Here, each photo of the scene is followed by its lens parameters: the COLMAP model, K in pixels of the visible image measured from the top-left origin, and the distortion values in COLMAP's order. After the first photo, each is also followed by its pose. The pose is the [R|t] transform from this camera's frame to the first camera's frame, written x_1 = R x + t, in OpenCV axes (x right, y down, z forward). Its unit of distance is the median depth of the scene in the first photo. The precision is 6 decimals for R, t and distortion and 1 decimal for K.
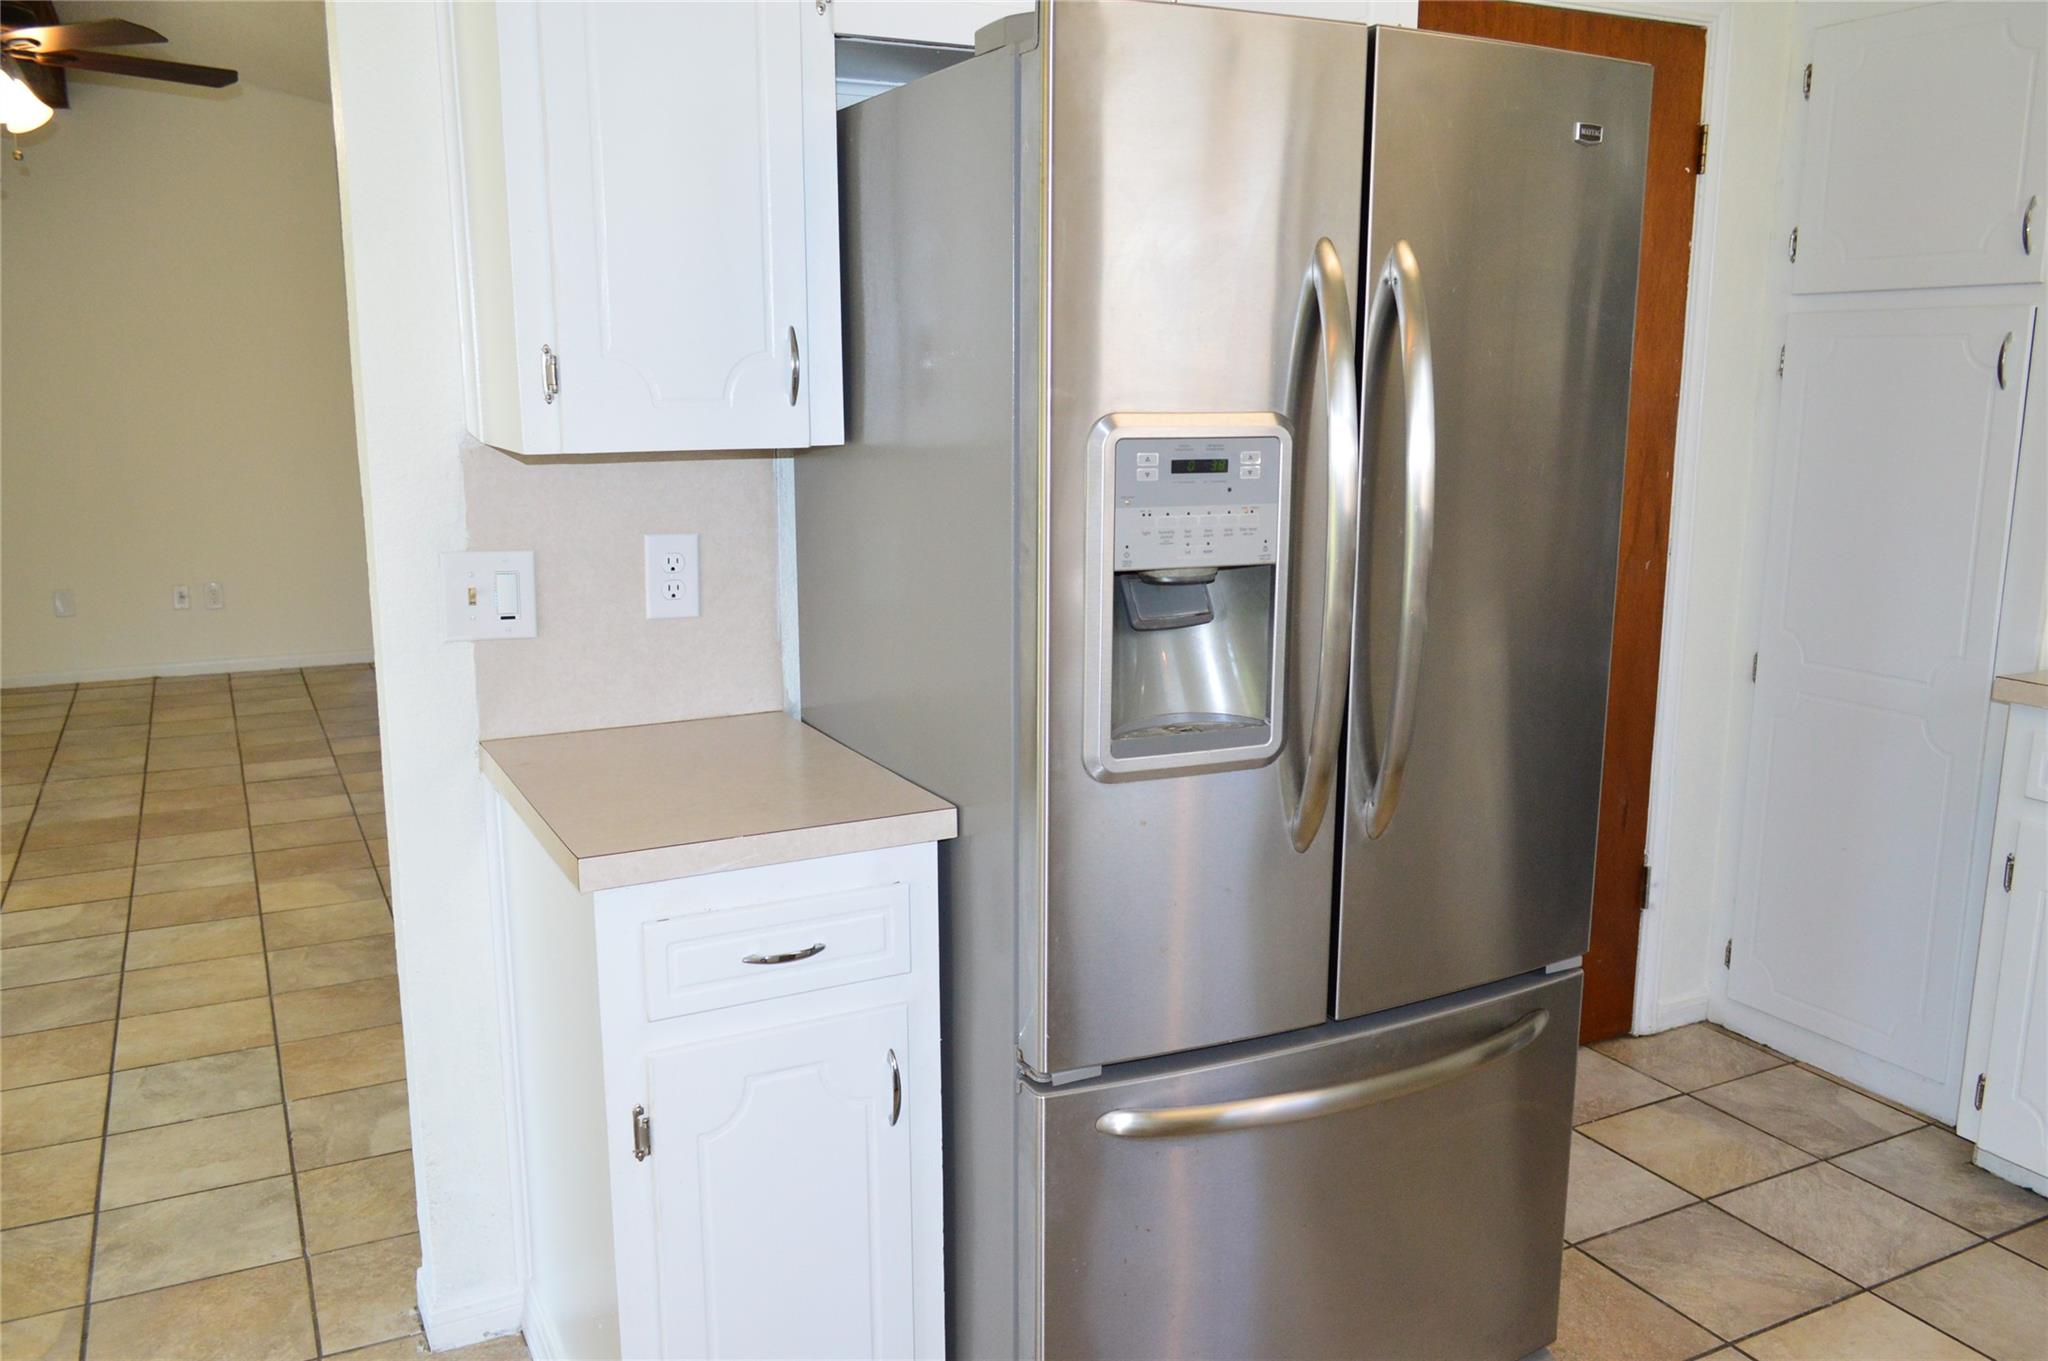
lens RADIAL K [[1616.2, 0, 1029.7], [0, 1616.2, 694.3], [0, 0, 1]] dist [-0.021334, 0.018463]
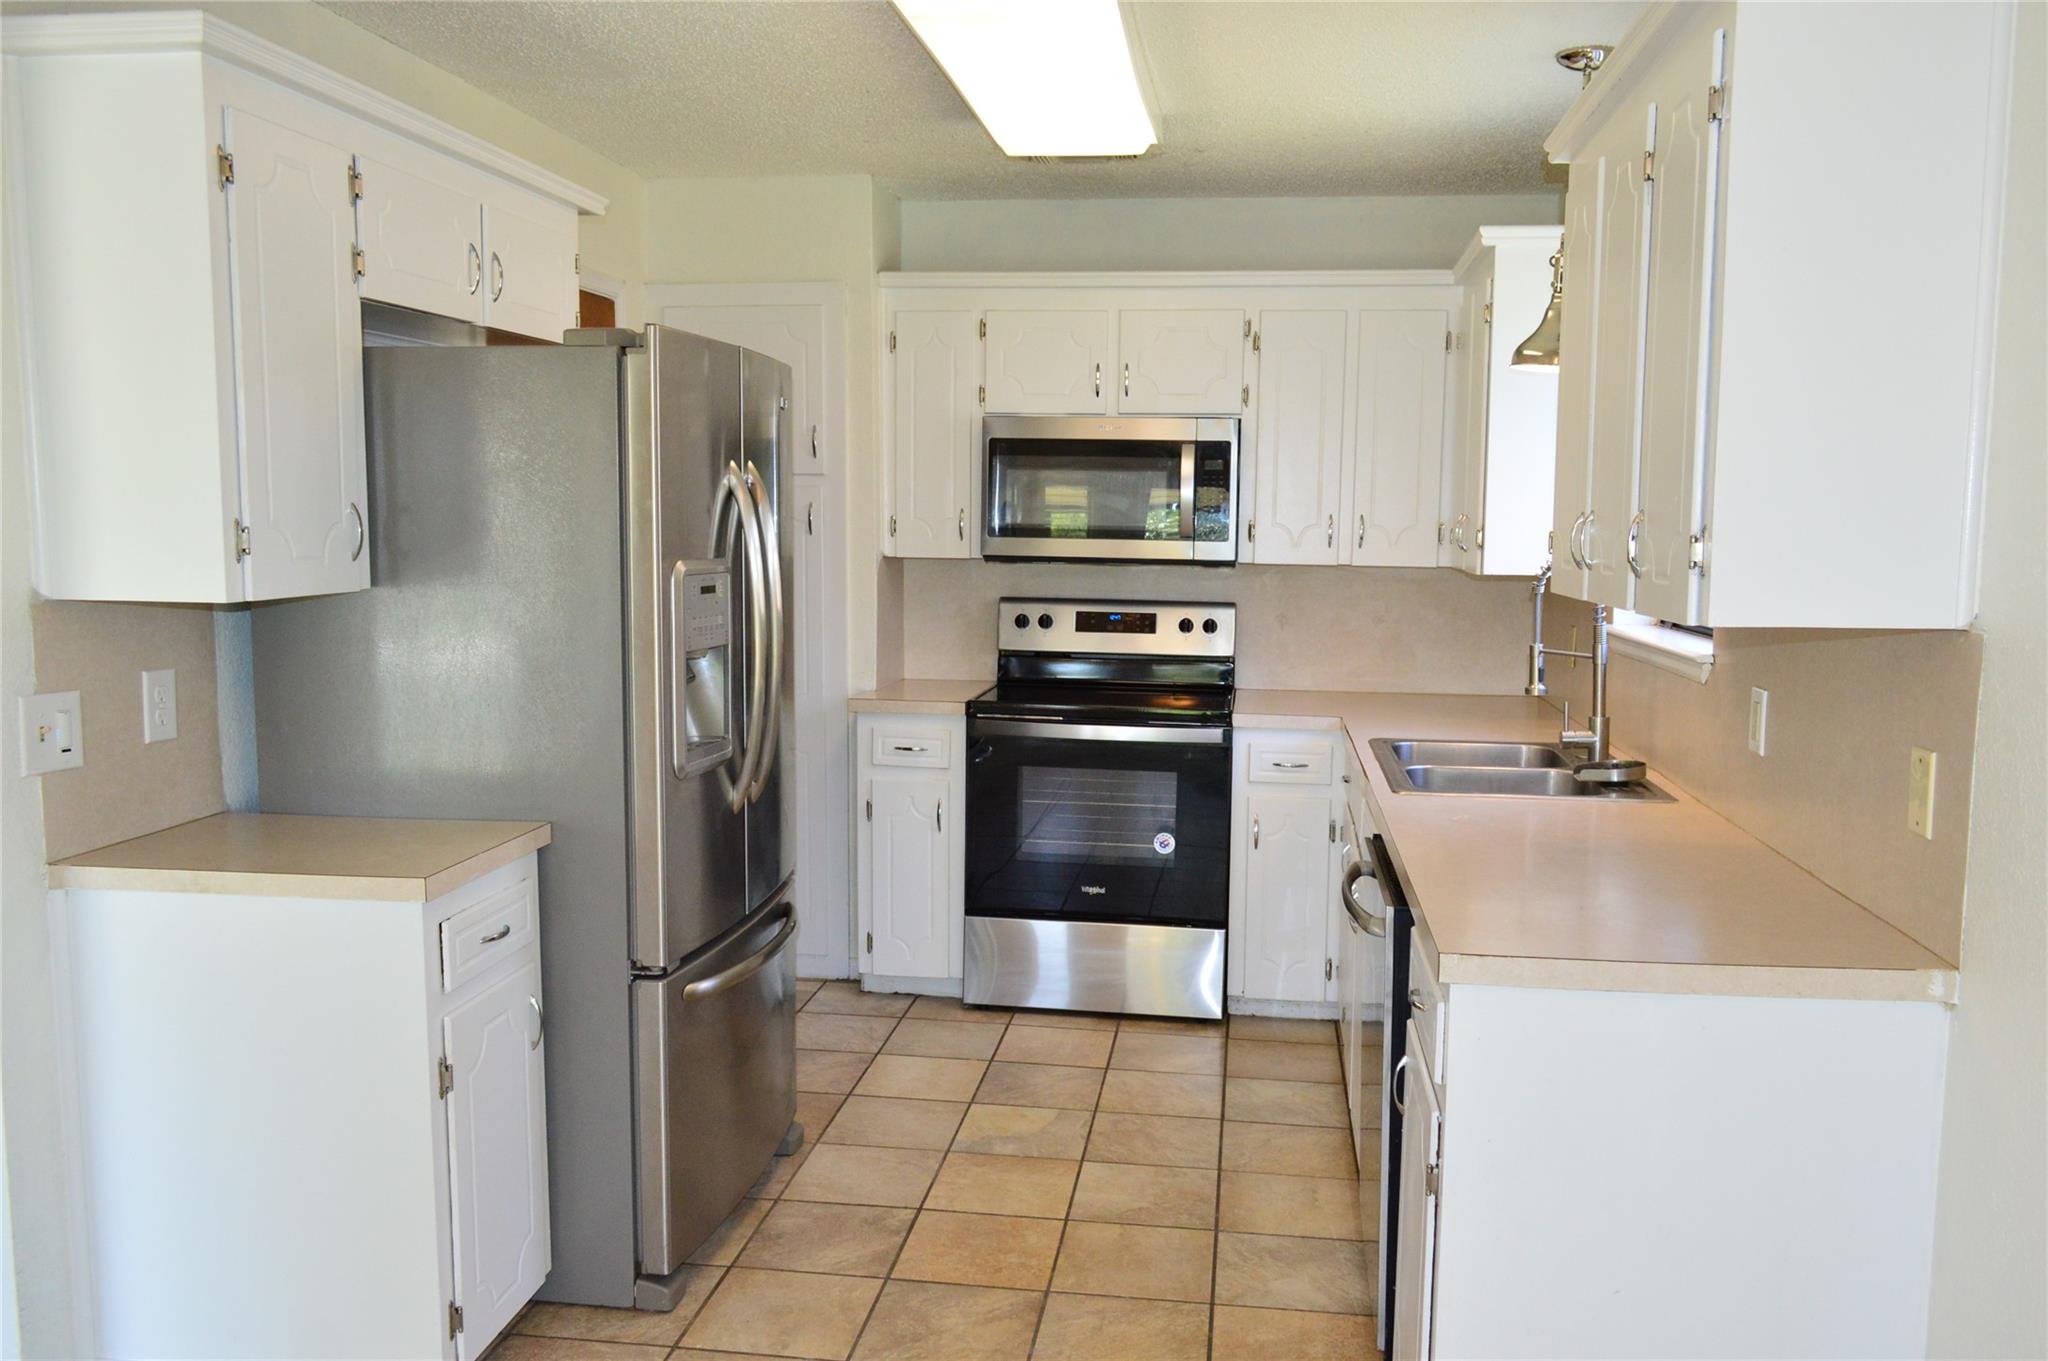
lens RADIAL K [[1616.2, 0, 1029.7], [0, 1616.2, 694.3], [0, 0, 1]] dist [-0.021334, 0.018463]
pose [[0.576099, -0.089229, 0.812495, -0.672444], [0.155062, 0.987904, -0.001454, 0.016133], [-0.802537, 0.126824, 0.582967, -0.167104]]
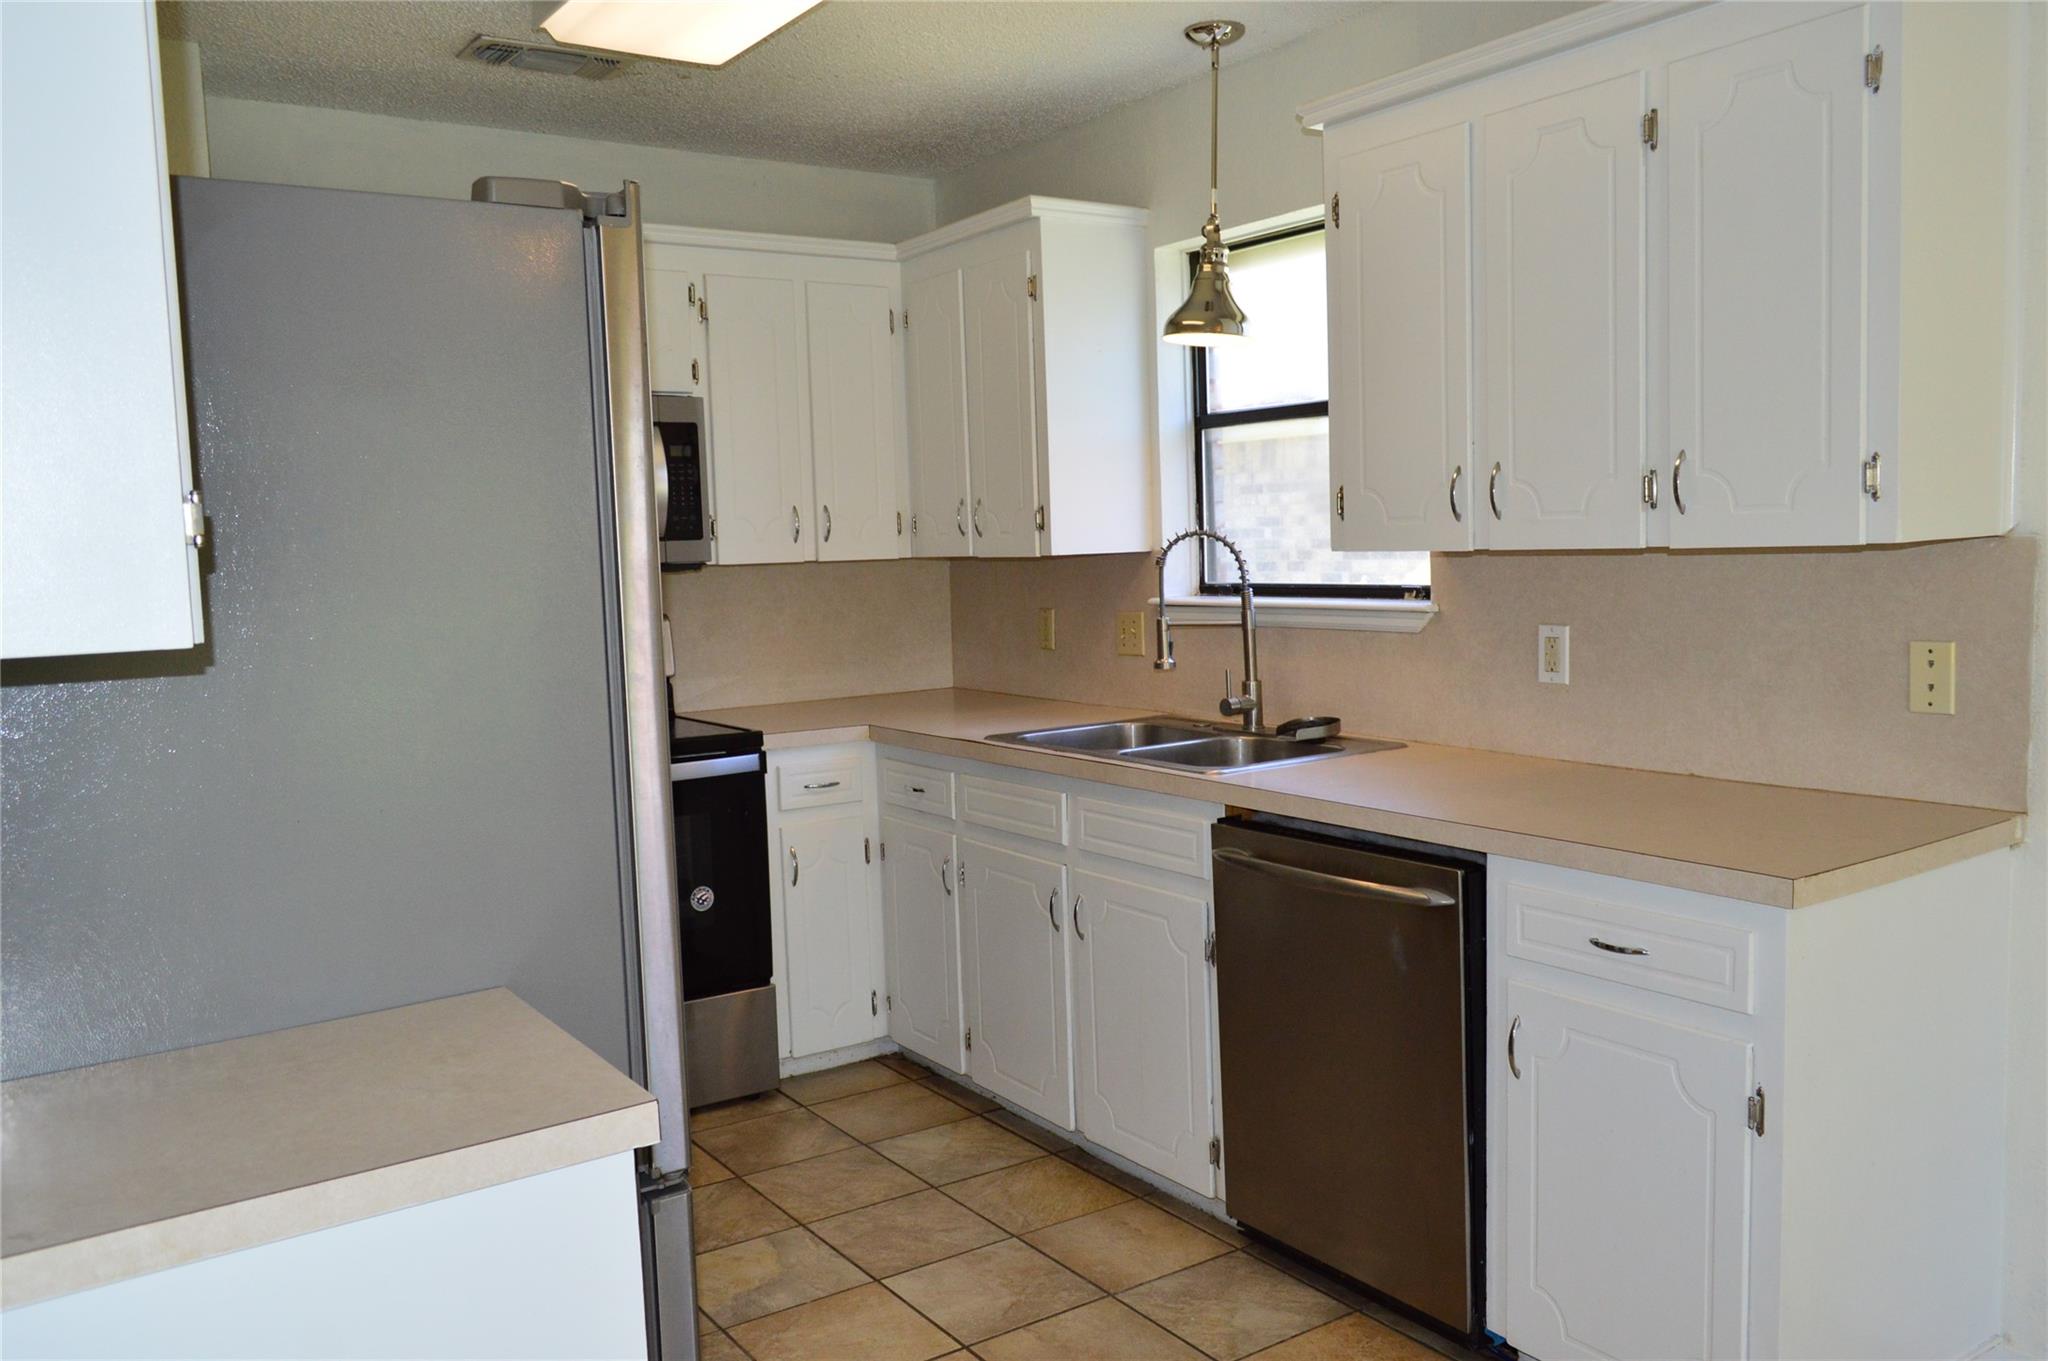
lens RADIAL K [[1616.2, 0, 1029.7], [0, 1616.2, 694.3], [0, 0, 1]] dist [-0.021334, 0.018463]
pose [[-0.122385, -0.099471, 0.987485, -0.651191], [0.227204, 0.965735, 0.125439, -0.092295], [-0.966126, 0.239713, -0.095591, 0.513100]]
